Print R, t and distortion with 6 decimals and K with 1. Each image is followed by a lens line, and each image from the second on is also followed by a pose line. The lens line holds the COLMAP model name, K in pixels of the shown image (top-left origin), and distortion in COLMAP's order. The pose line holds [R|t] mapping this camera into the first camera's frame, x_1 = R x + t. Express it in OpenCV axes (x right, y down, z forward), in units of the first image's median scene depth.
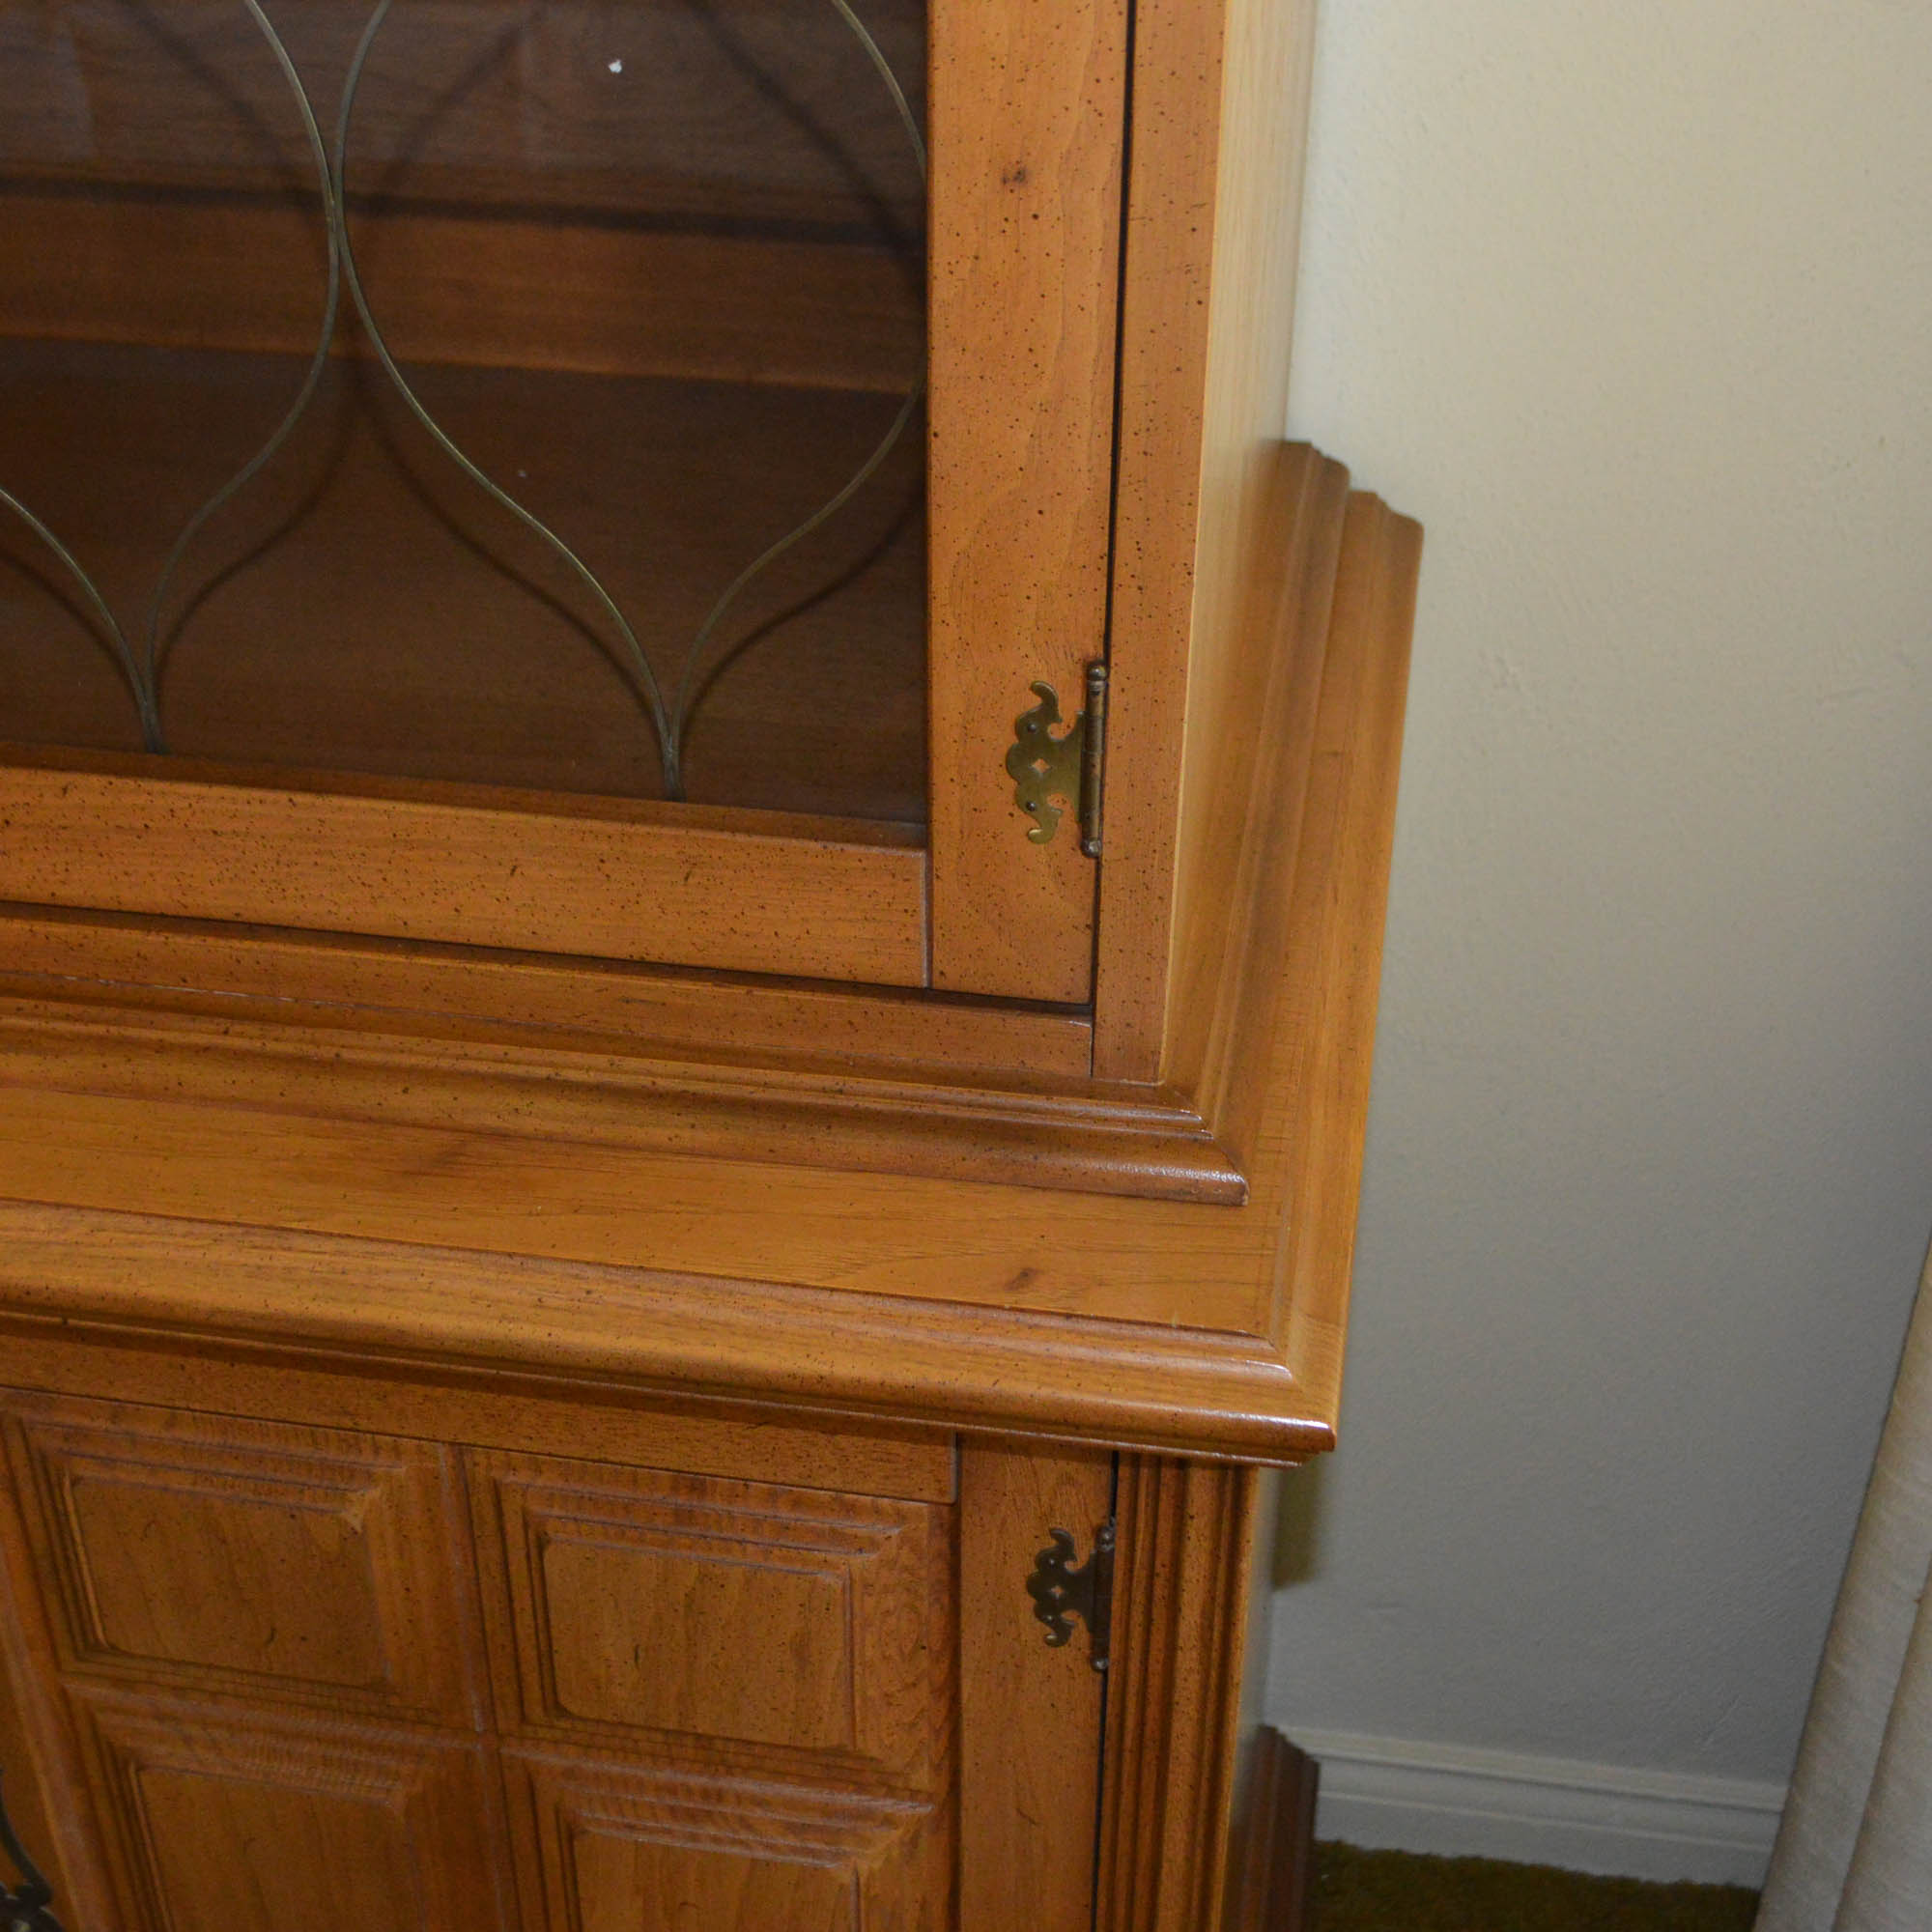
lens RADIAL K [[3101.7, 0, 966.0], [0, 3101.7, 966.0], [0, 0, 1]] dist [-0.057425, -0.058185]
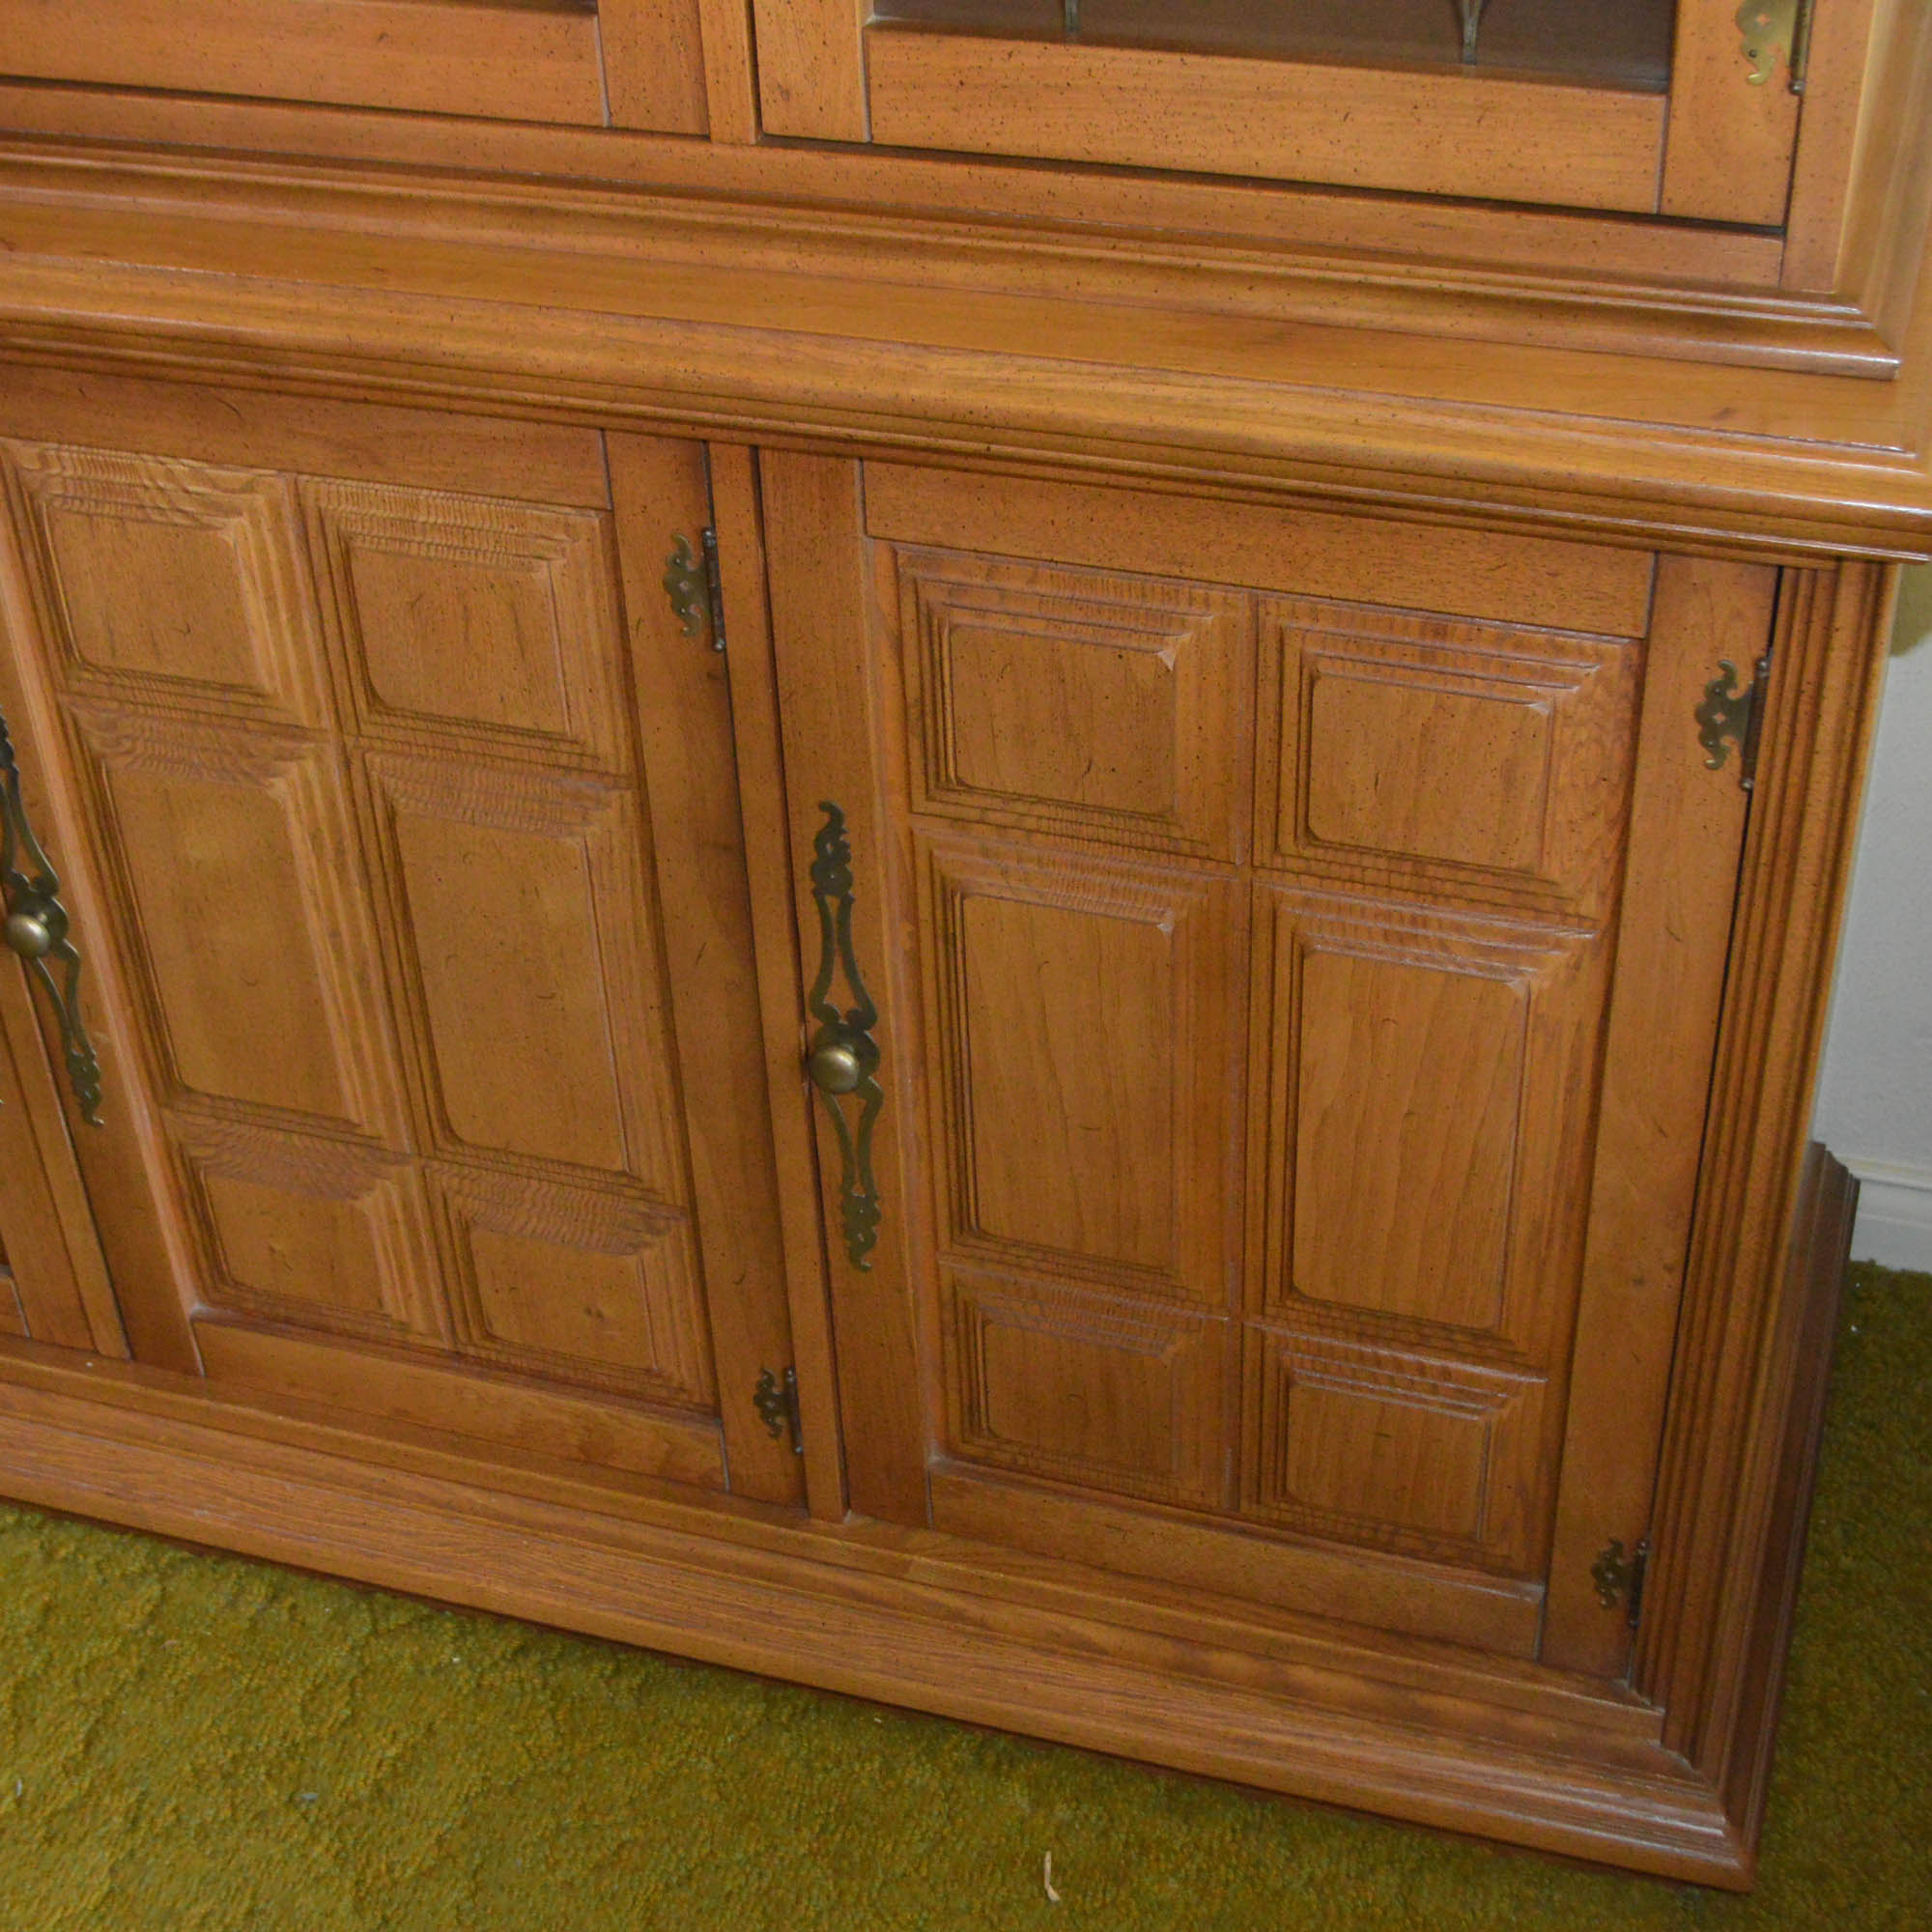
lens RADIAL K [[3101.7, 0, 966.0], [0, 3101.7, 966.0], [0, 0, 1]] dist [-0.057425, -0.058185]
pose [[0.986584, 0.061228, -0.151339, -0.079457], [-0.056973, 0.997853, 0.032301, 0.282769], [0.152991, -0.023245, 0.987954, -0.323953]]
